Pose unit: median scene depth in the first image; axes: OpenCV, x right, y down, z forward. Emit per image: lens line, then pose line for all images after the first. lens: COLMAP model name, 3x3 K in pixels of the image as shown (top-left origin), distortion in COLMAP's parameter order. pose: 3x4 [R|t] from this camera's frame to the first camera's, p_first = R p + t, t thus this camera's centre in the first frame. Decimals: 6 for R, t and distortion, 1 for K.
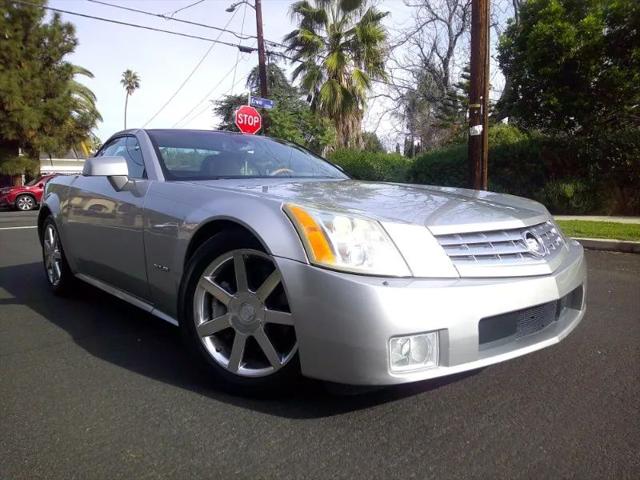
lens RADIAL K [[488.5, 0, 320.3], [0, 488.5, 238.2], [0, 0, 1]] dist [0.032455, -0.028647]
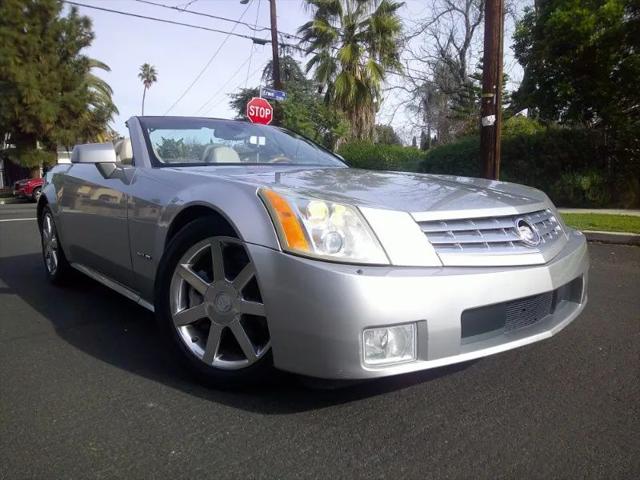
lens RADIAL K [[488.5, 0, 320.1], [0, 488.5, 238.3], [0, 0, 1]] dist [0.032455, -0.028647]
pose [[0.999443, 0.005980, -0.032843, 0.021197], [-0.005561, 0.999902, 0.012832, 0.004066], [0.032917, -0.012642, 0.999378, 0.014852]]
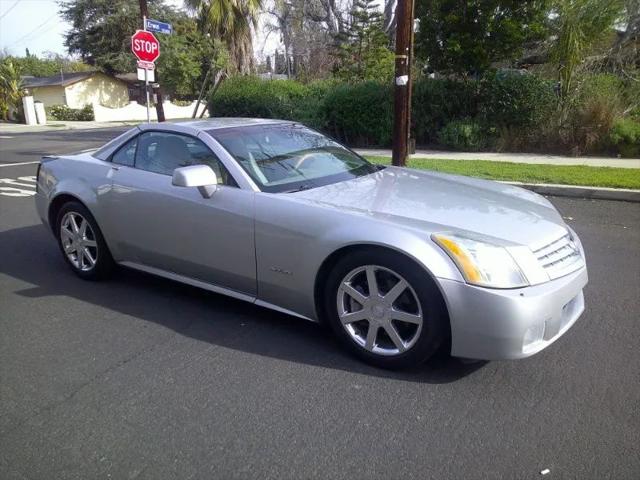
lens RADIAL K [[488.5, 0, 322.1], [0, 488.5, 242.9], [0, 0, 1]] dist [0.032455, -0.028647]
pose [[0.964870, -0.071063, 0.252933, -0.192018], [0.025219, 0.983330, 0.180071, -0.081411], [-0.261513, -0.167367, 0.950578, -0.060038]]
